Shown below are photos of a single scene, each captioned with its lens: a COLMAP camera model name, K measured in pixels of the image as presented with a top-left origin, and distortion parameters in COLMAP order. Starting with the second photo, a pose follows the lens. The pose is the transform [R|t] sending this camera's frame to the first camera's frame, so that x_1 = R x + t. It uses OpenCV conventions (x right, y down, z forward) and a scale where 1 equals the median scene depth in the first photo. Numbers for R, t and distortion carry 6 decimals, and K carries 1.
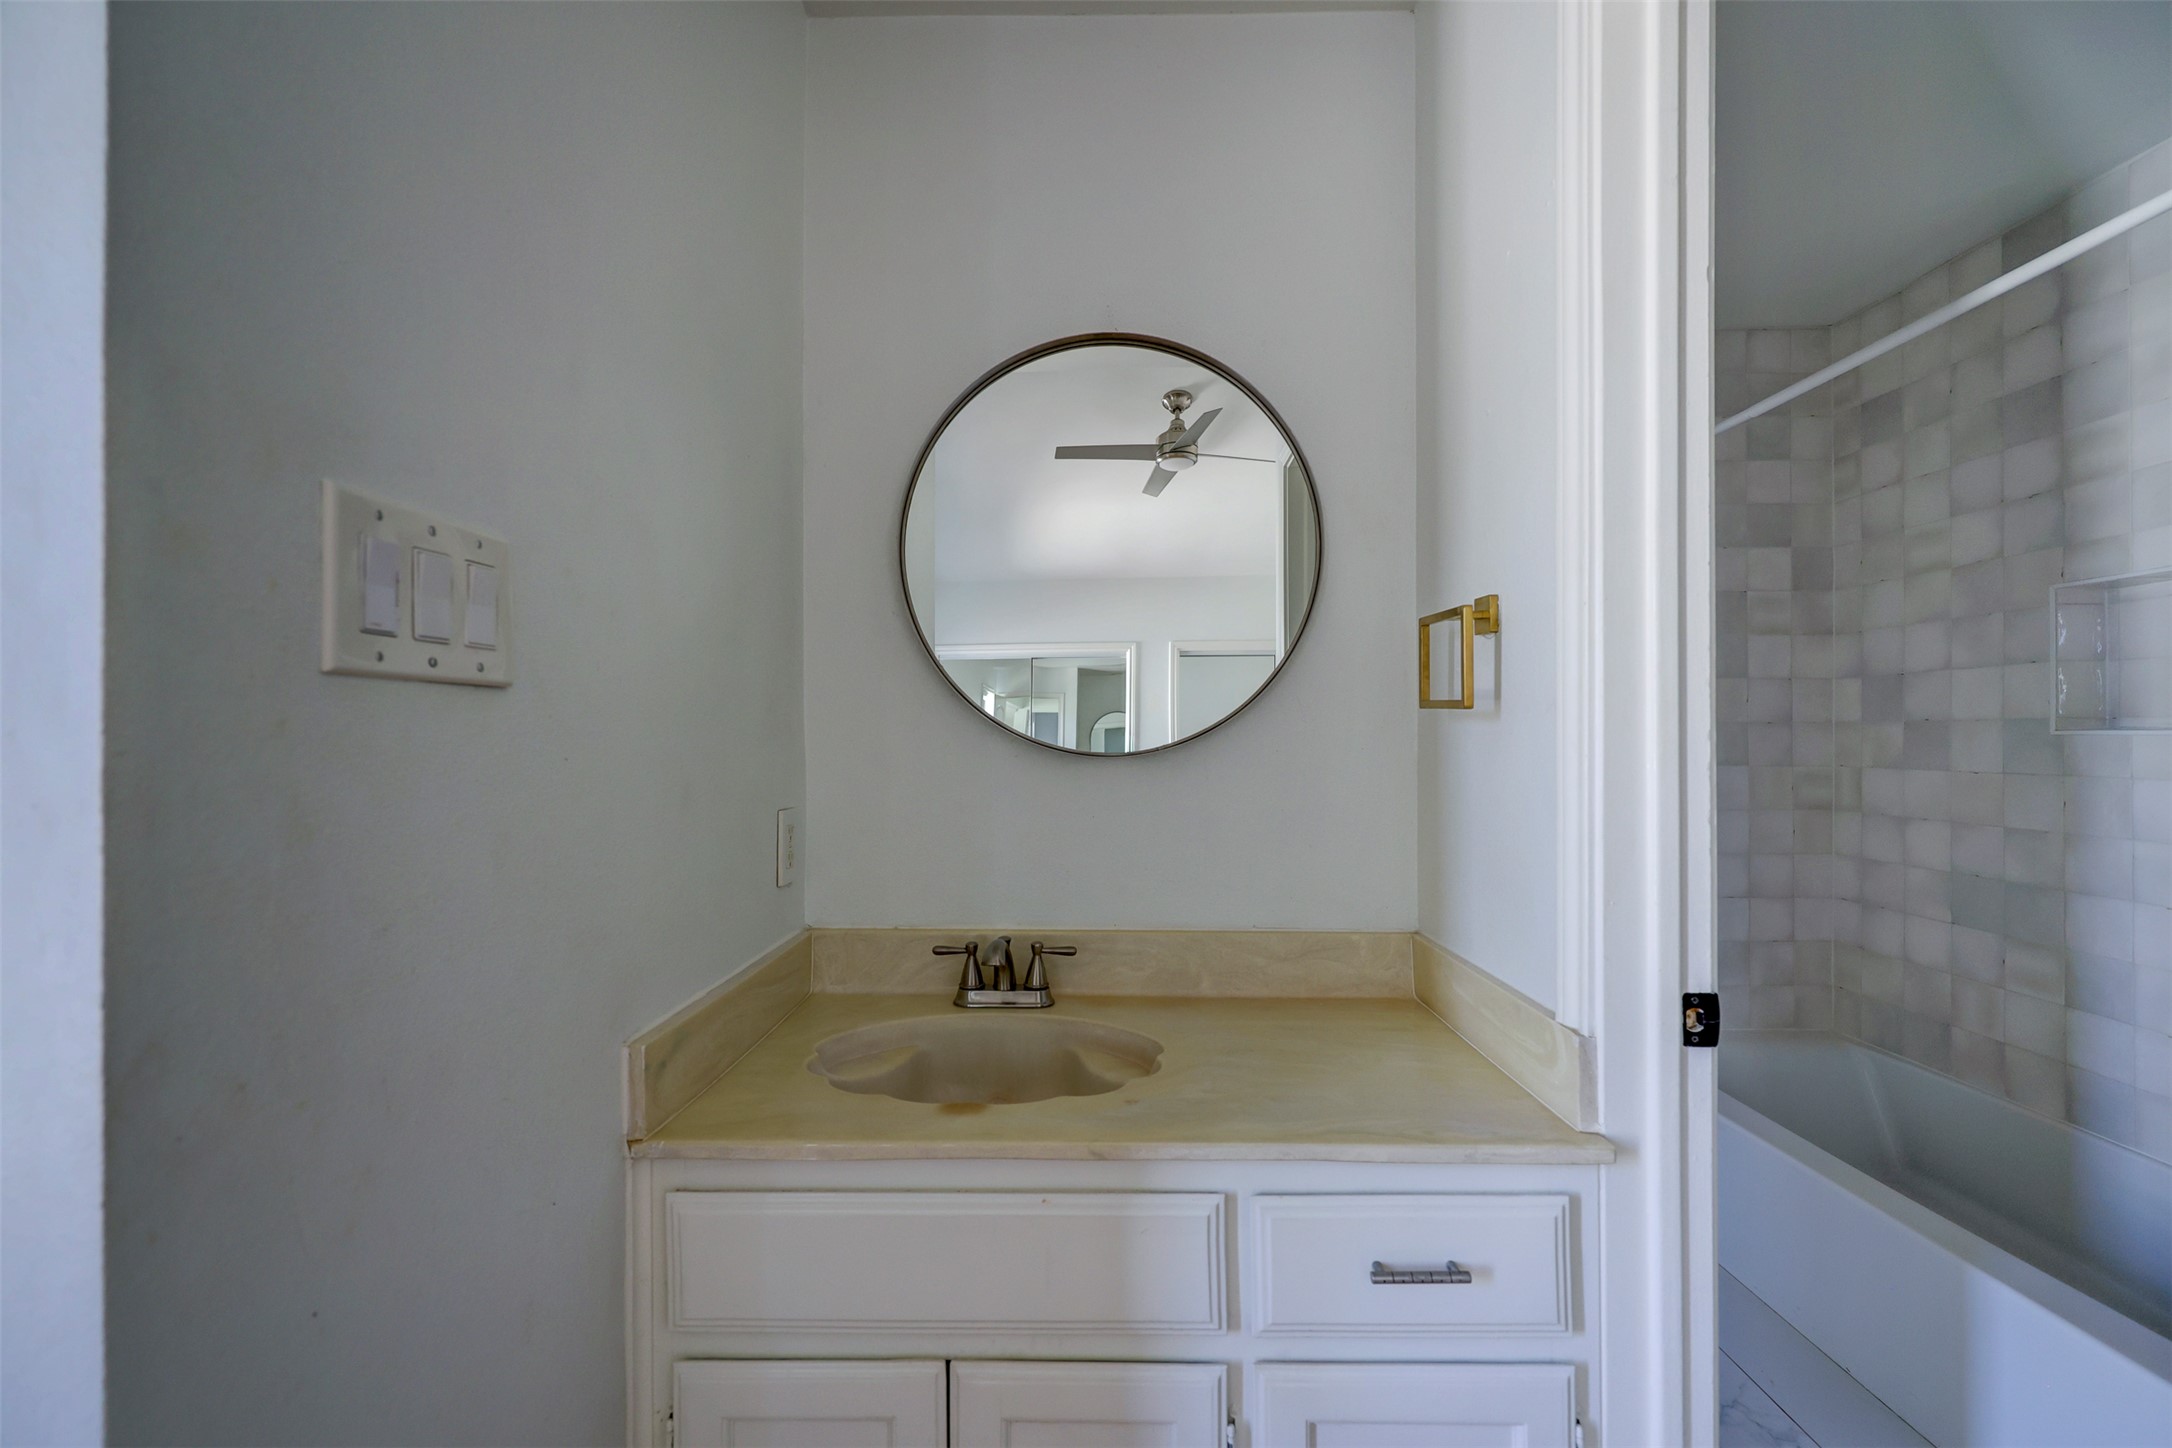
lens RADIAL K [[870.9, 0, 1079.5], [0, 870.9, 727.0], [0, 0, 1]] dist [0.000838, -0.000700]
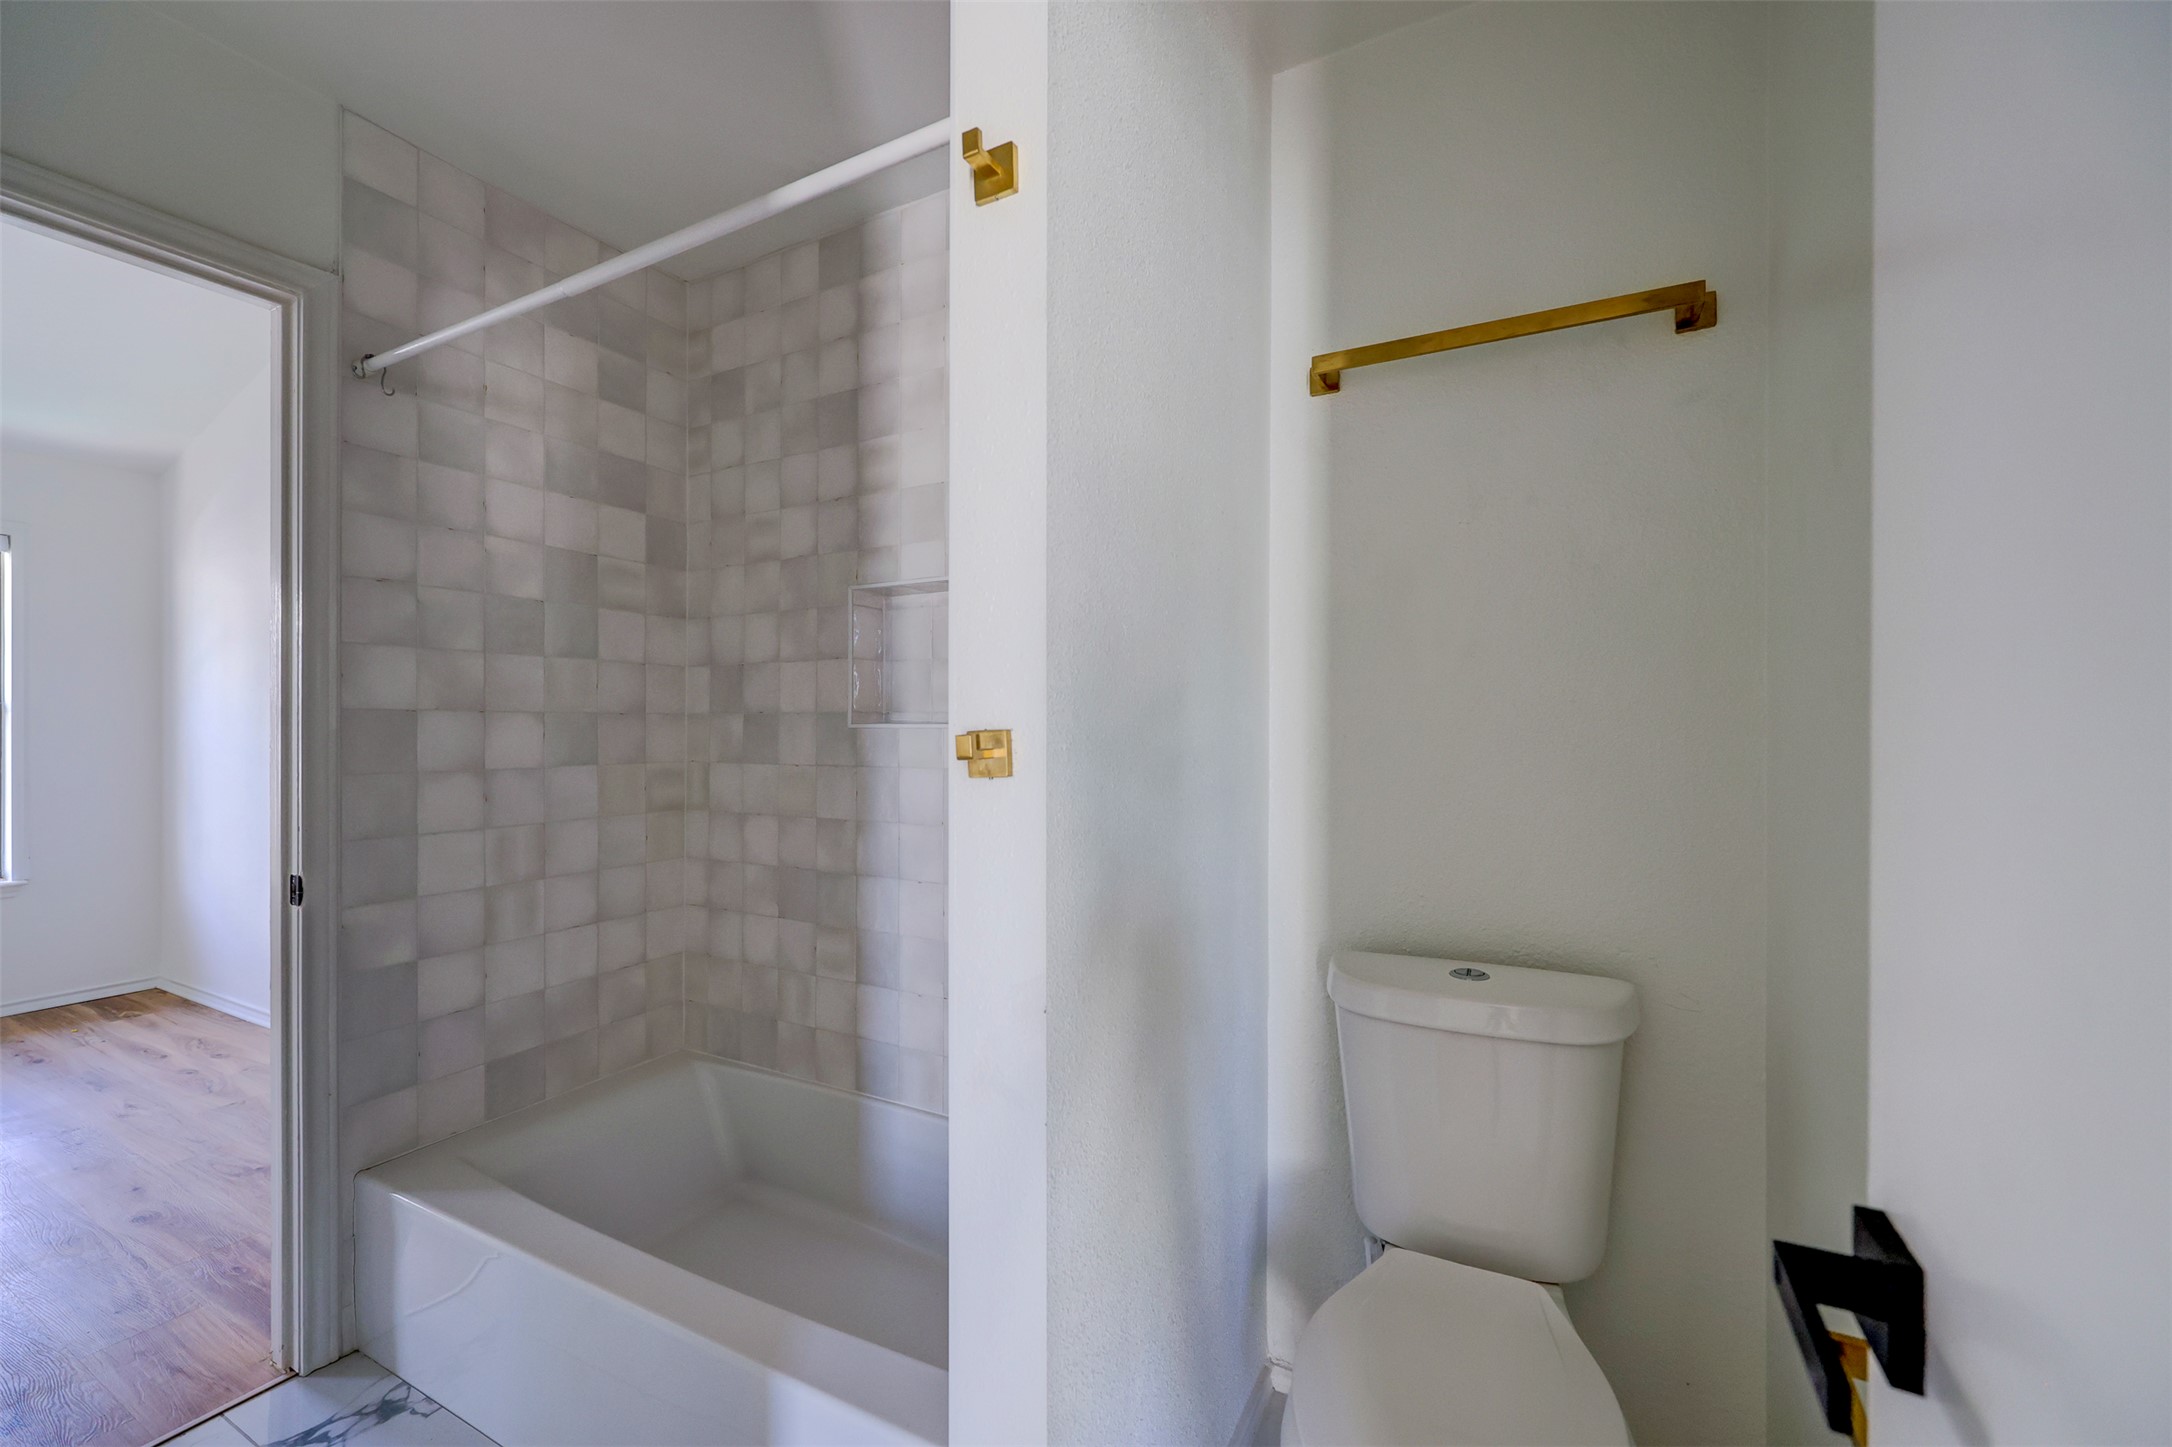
lens RADIAL K [[870.9, 0, 1084.8], [0, 870.9, 723.1], [0, 0, 1]] dist [0.000838, -0.000700]
pose [[0.457410, 0.000614, 0.889256, 0.272837], [-0.007154, 0.999970, 0.002989, -0.001890], [-0.889227, -0.007729, 0.457400, 0.232506]]
